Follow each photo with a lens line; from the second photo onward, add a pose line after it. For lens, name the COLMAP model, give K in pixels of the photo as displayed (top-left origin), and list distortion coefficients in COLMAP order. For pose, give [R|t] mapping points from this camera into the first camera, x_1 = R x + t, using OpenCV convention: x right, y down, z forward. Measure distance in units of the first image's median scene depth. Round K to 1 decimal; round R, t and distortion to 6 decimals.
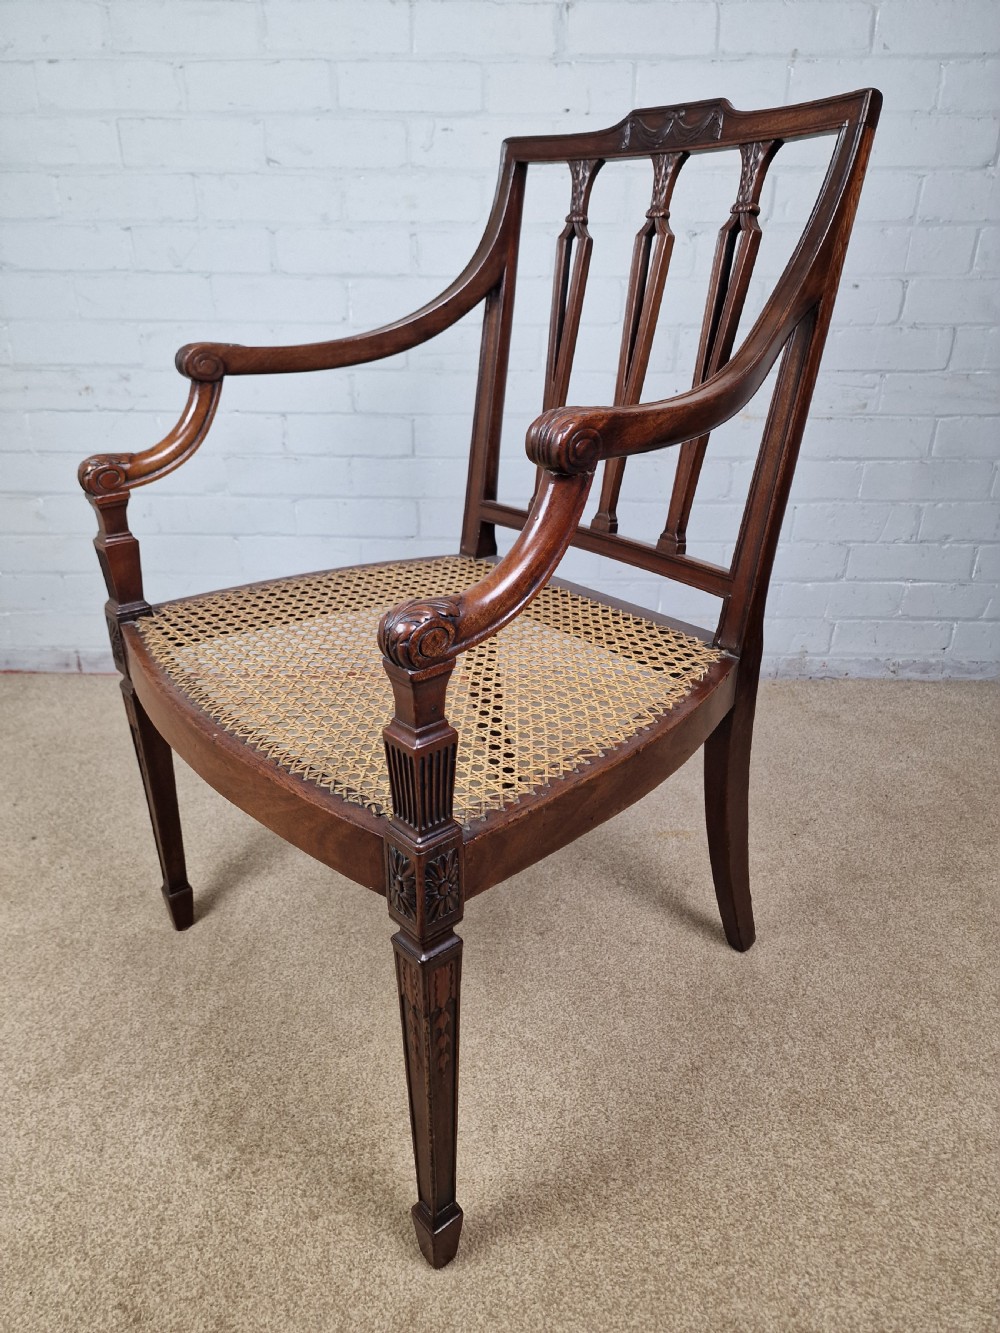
lens RADIAL K [[894.2, 0, 492.5], [0, 894.2, 666.1], [0, 0, 1]] dist [0.072231, -0.053201]
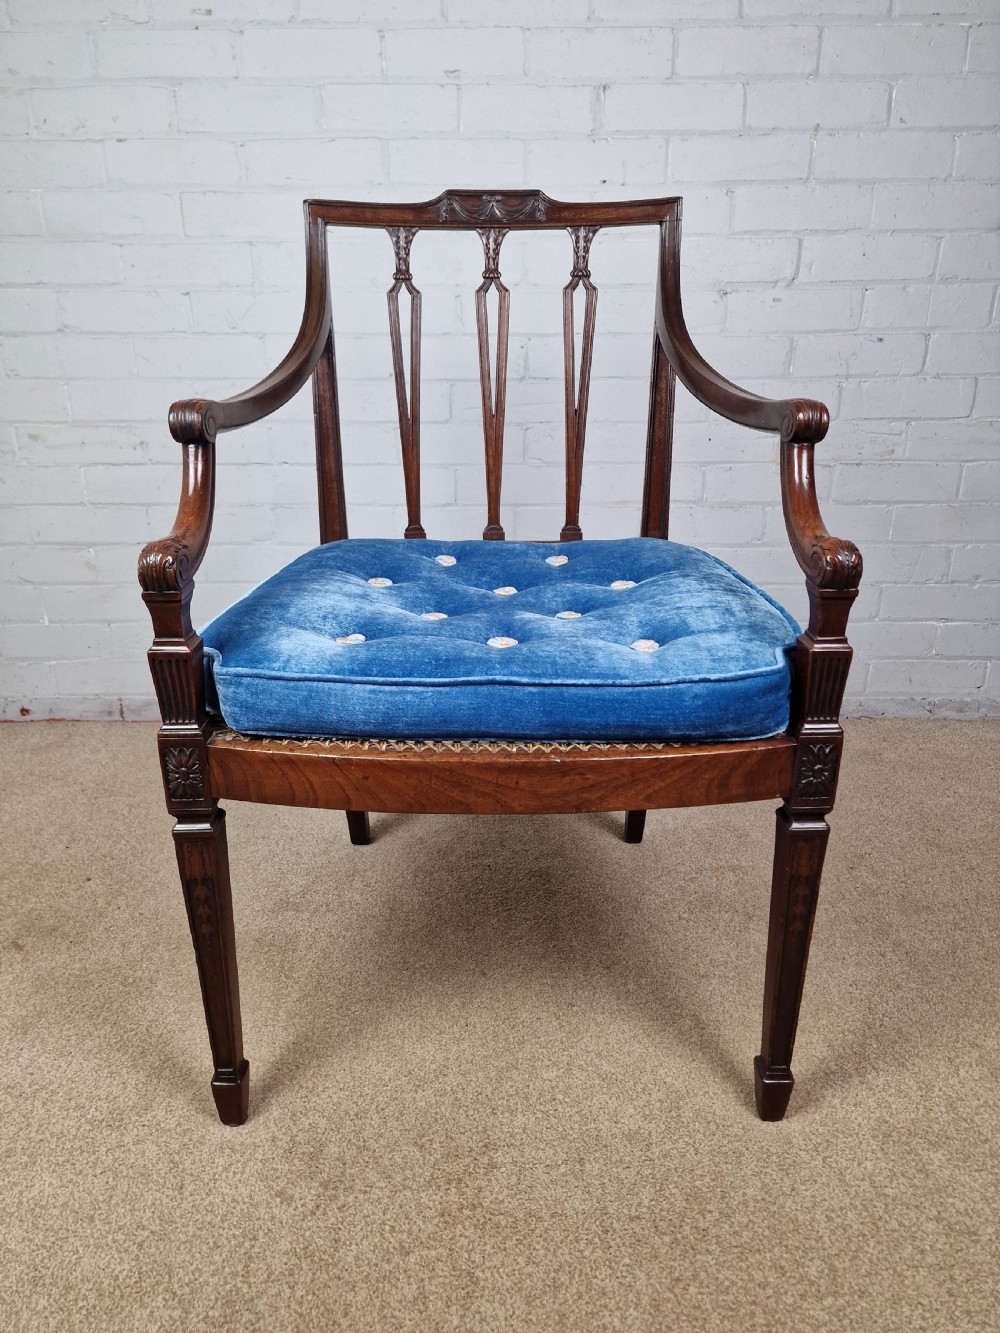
lens RADIAL K [[894.2, 0, 496.9], [0, 894.2, 655.6], [0, 0, 1]] dist [0.072231, -0.053201]
pose [[0.999937, -0.010257, 0.004477, -0.063133], [0.010592, 0.996522, -0.082651, 0.033786], [-0.003613, 0.082693, 0.996569, -0.014348]]
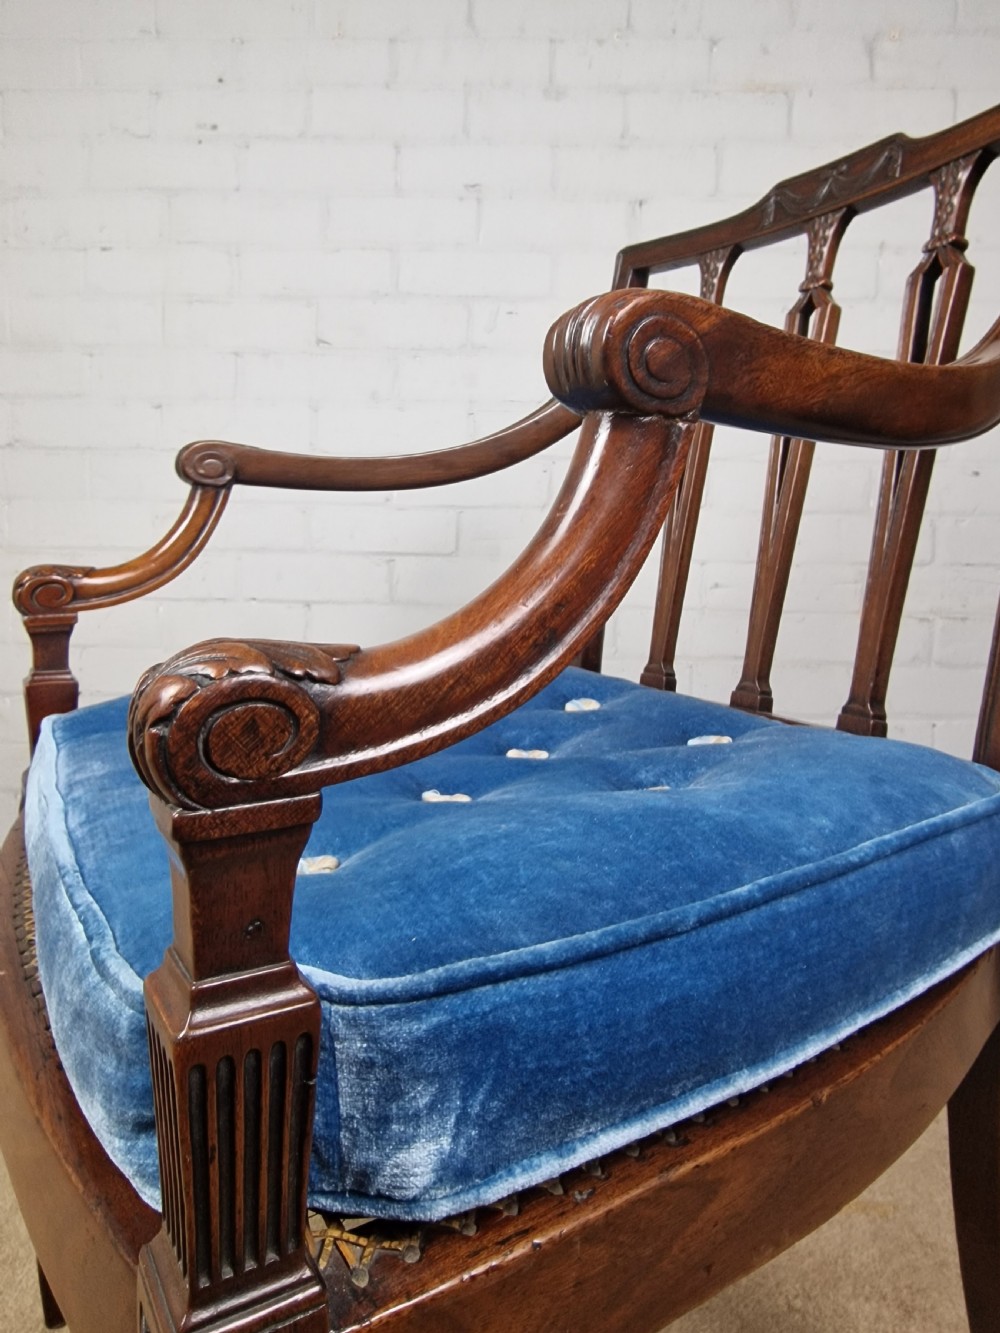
lens RADIAL K [[928.2, 0, 493.0], [0, 928.2, 601.1], [0, 0, 1]] dist [0.002721, 0.009556]
pose [[0.999582, 0.015734, -0.024271, -0.049455], [-0.023276, 0.935707, -0.352011, 0.026880], [0.017172, 0.352428, 0.935681, 0.252804]]
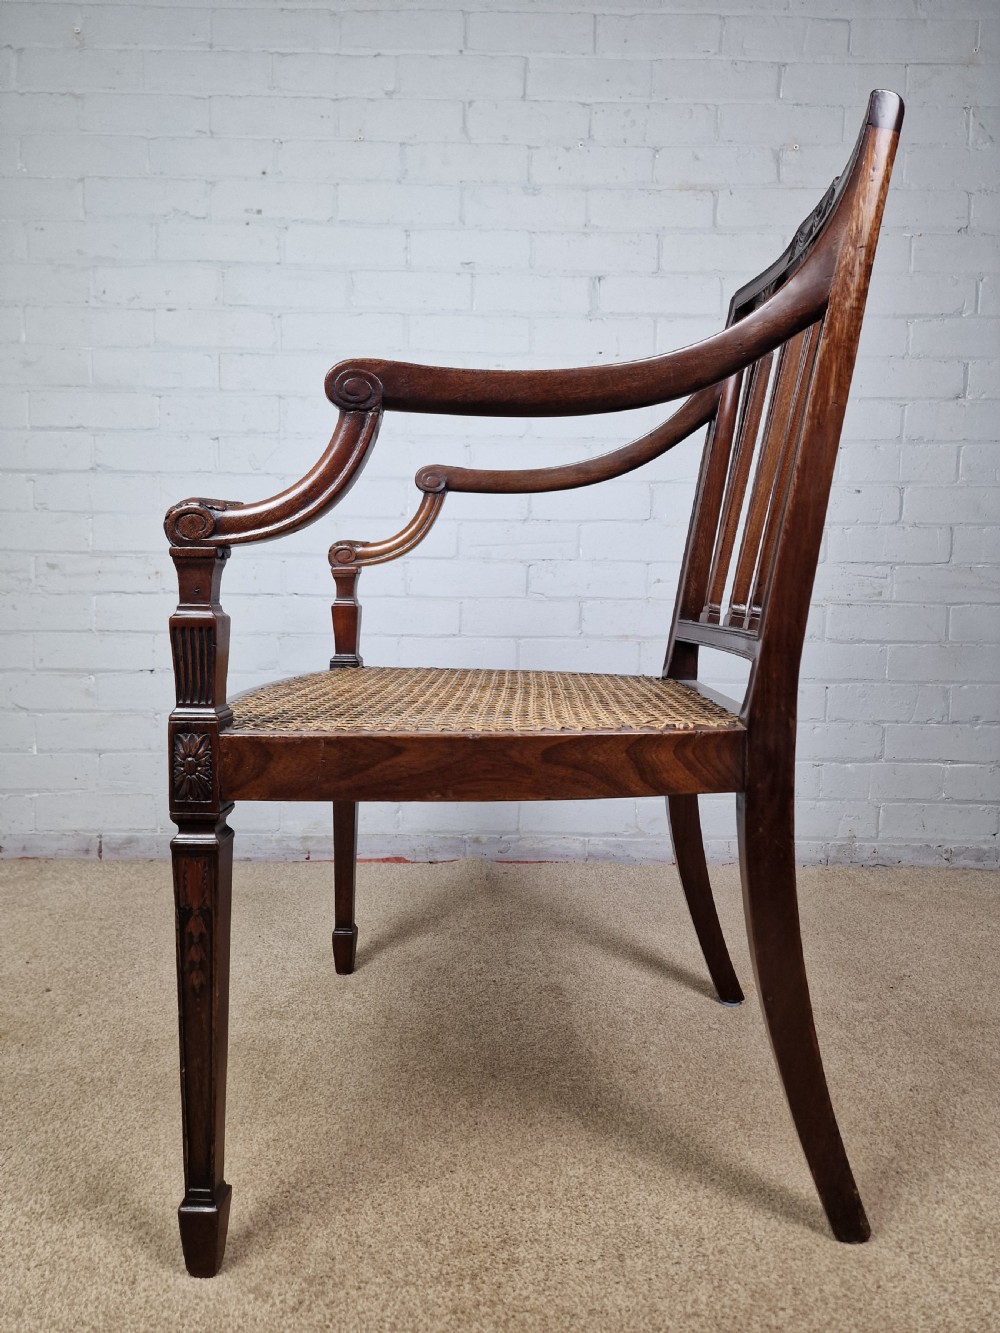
lens RADIAL K [[894.2, 0, 495.0], [0, 894.2, 662.1], [0, 0, 1]] dist [0.072231, -0.053201]
pose [[0.999692, 0.006834, 0.023847, -0.095754], [0.001852, 0.938059, -0.346471, 0.211552], [-0.024738, 0.346408, 0.937758, 0.040830]]
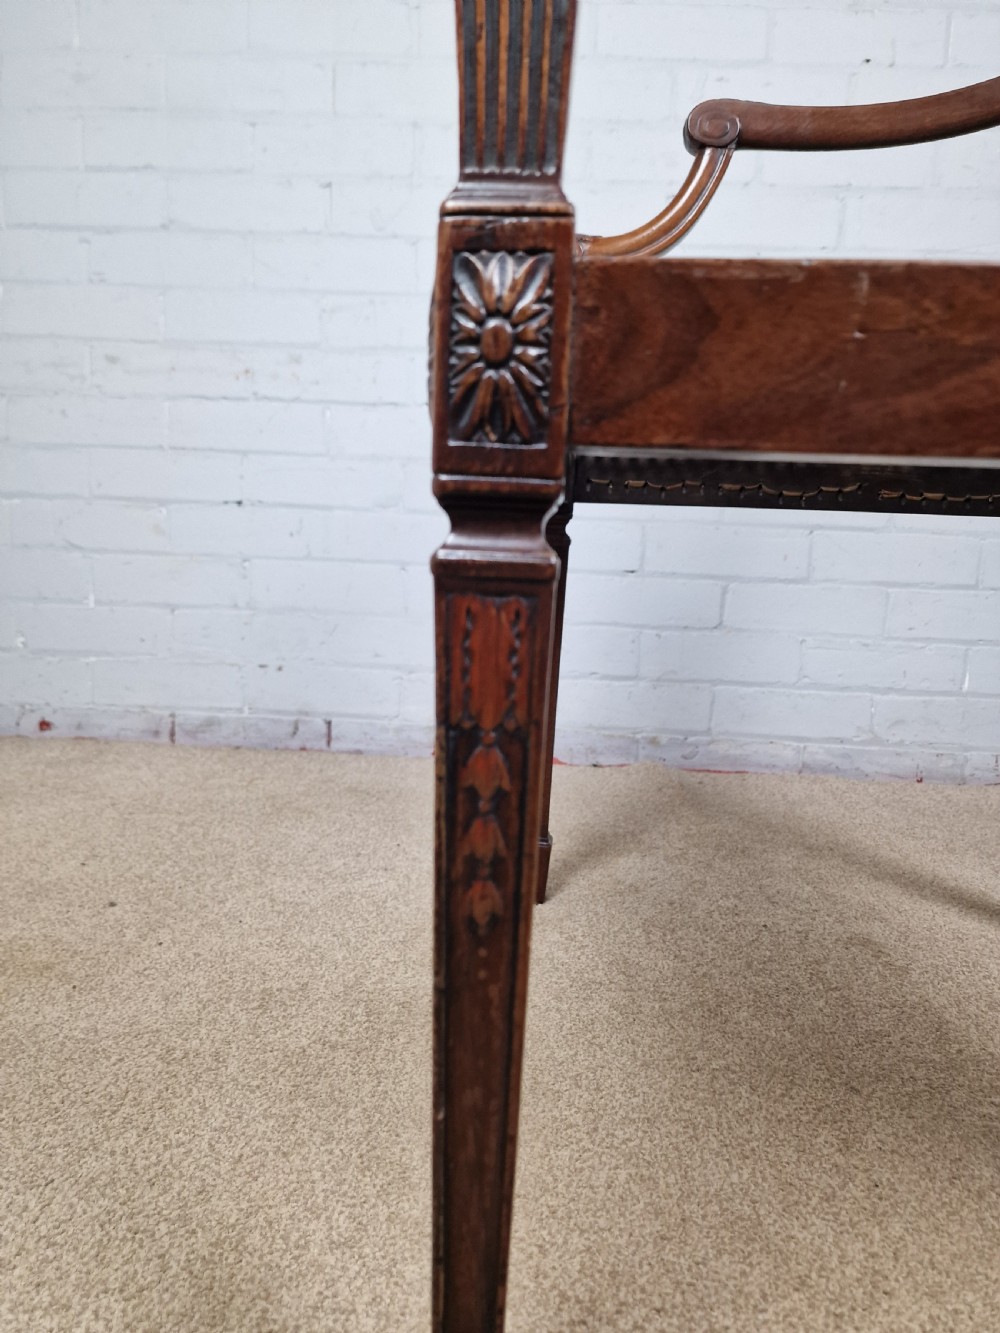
lens RADIAL K [[894.2, 0, 495.2], [0, 894.2, 660.1], [0, 0, 1]] dist [0.072231, -0.053201]
pose [[0.998938, 0.039281, -0.024085, -0.256964], [-0.044509, 0.957827, -0.283876, 0.206913], [0.011918, 0.284646, 0.958559, 0.400055]]
